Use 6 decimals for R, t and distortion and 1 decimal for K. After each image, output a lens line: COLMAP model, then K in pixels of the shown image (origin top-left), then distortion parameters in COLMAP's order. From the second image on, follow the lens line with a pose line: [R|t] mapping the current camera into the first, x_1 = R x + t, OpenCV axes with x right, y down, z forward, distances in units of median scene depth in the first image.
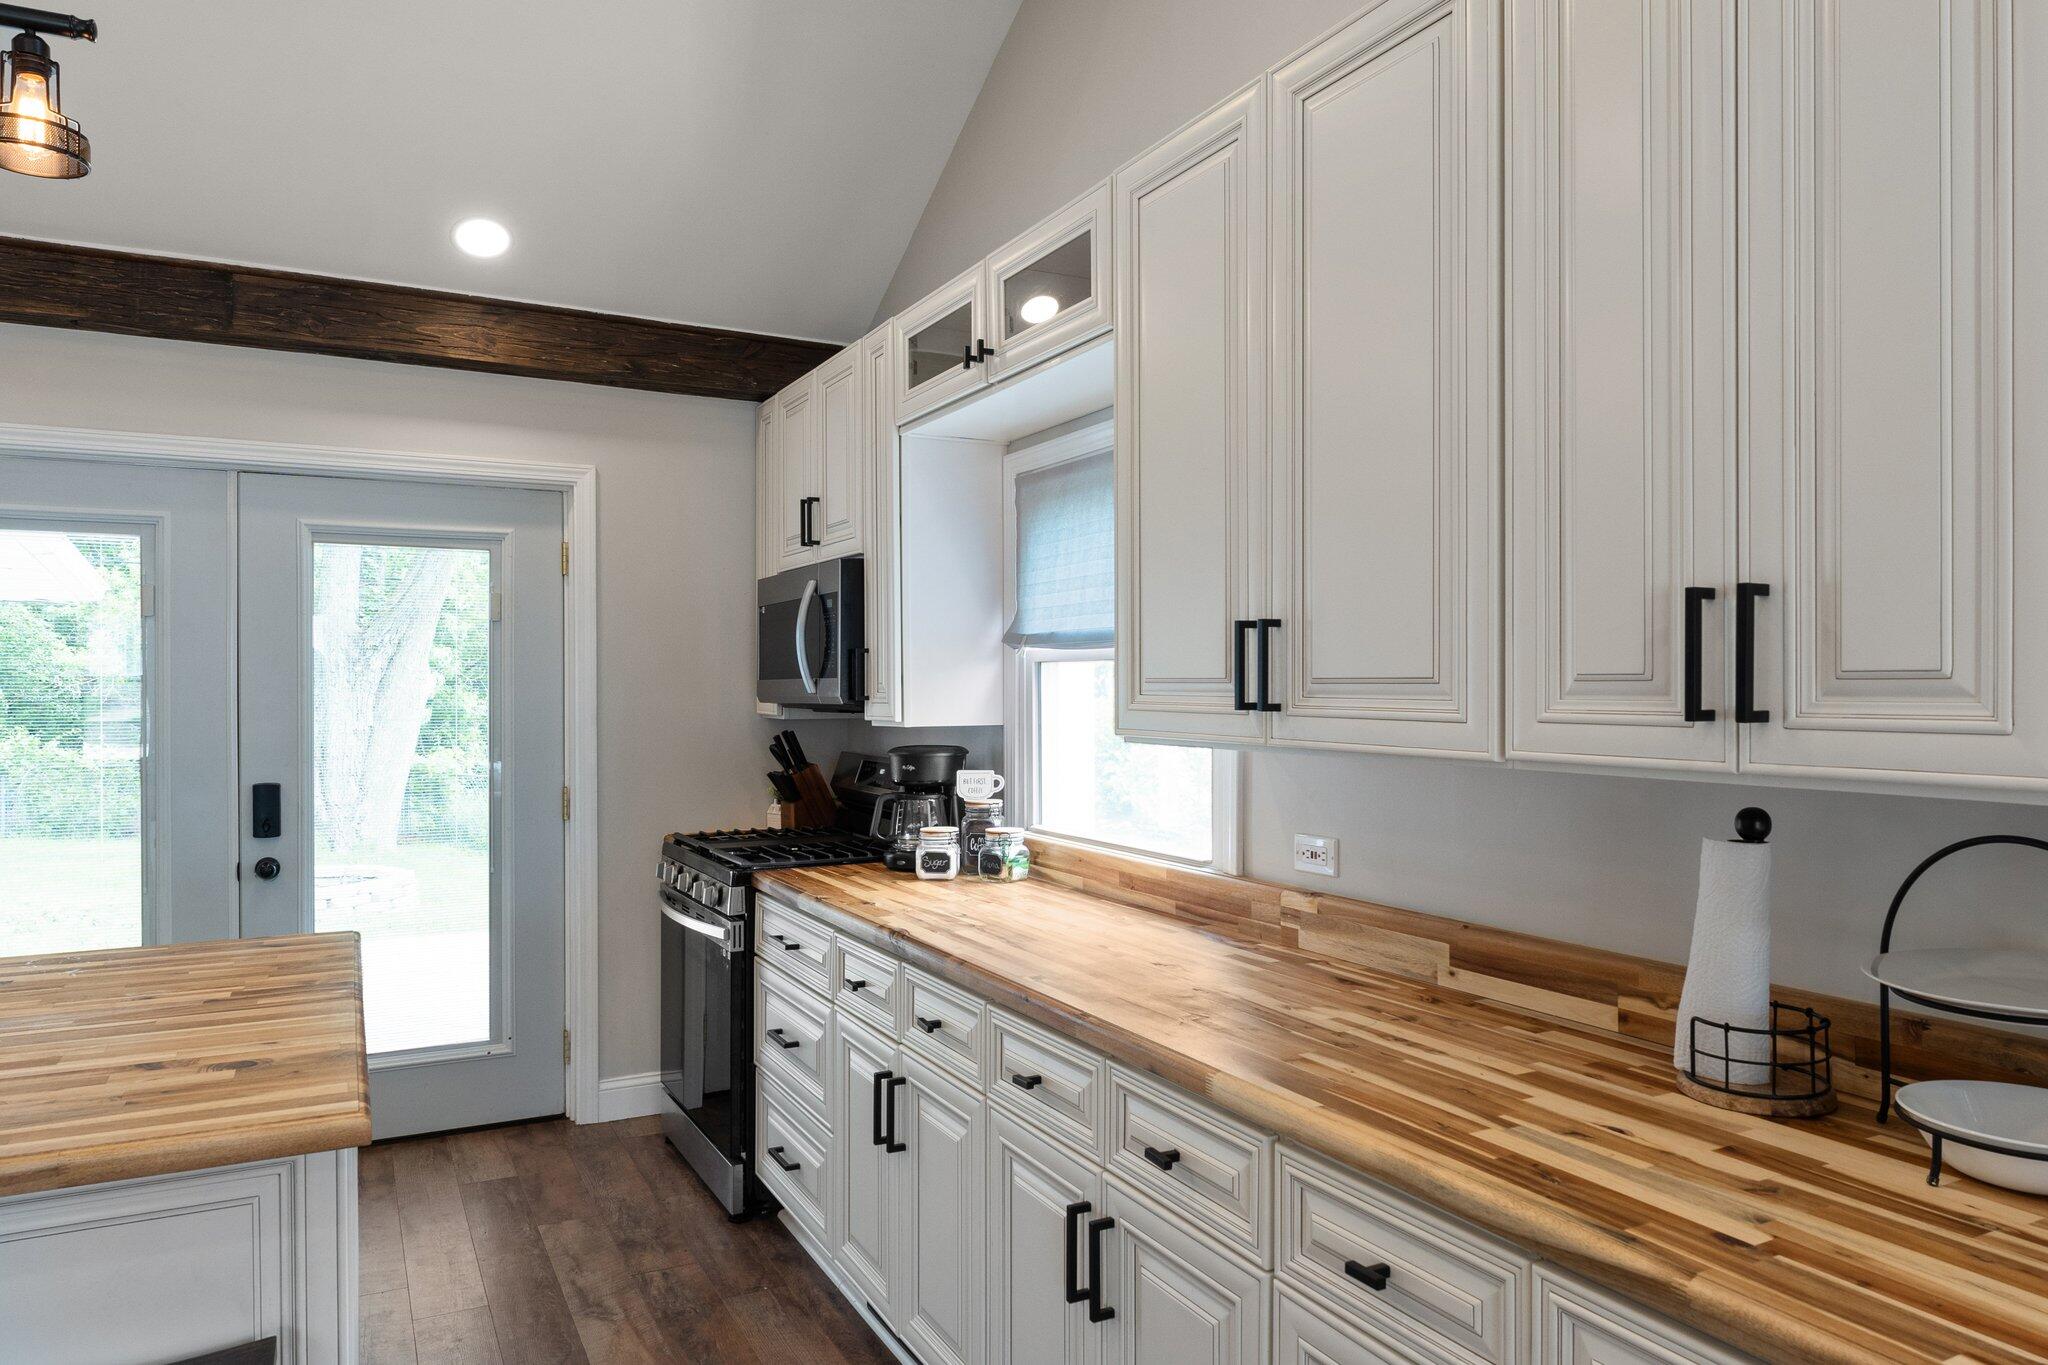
lens RADIAL K [[1330.8, 0, 1017.9], [0, 1330.8, 688.7], [0, 0, 1]] dist [-0.005294, -0.001911]
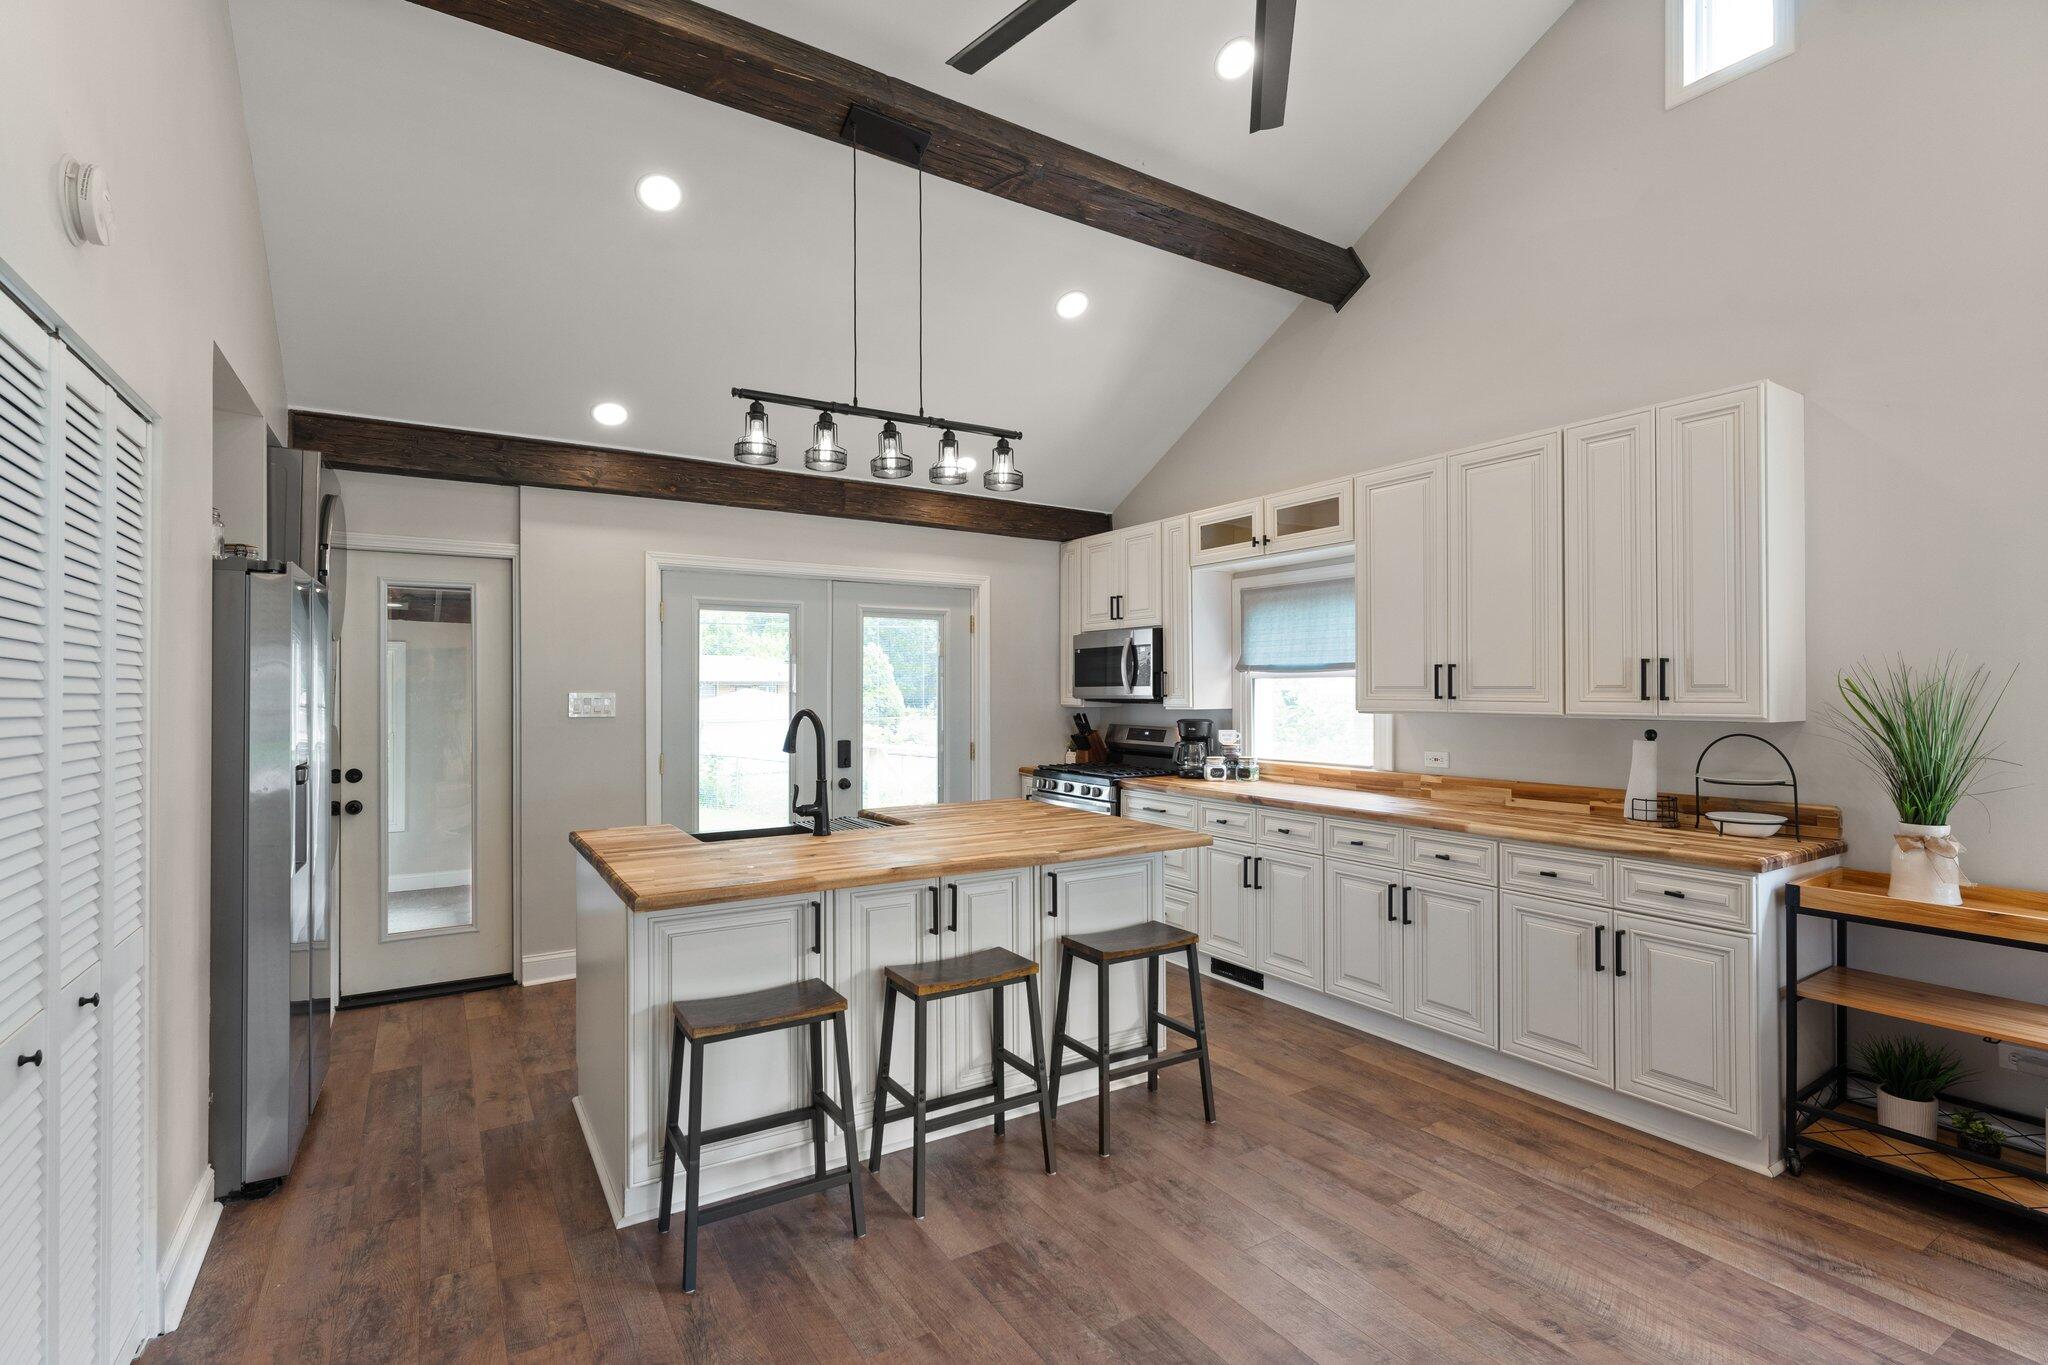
lens RADIAL K [[950.5, 0, 1024.0], [0, 950.5, 682.5], [0, 0, 1]] dist [-0.000615, 0.000030]
pose [[0.996666, -0.000372, 0.081588, -0.486156], [0.001224, 0.999945, -0.010391, 0.001520], [-0.081579, 0.010456, 0.996612, -0.484640]]
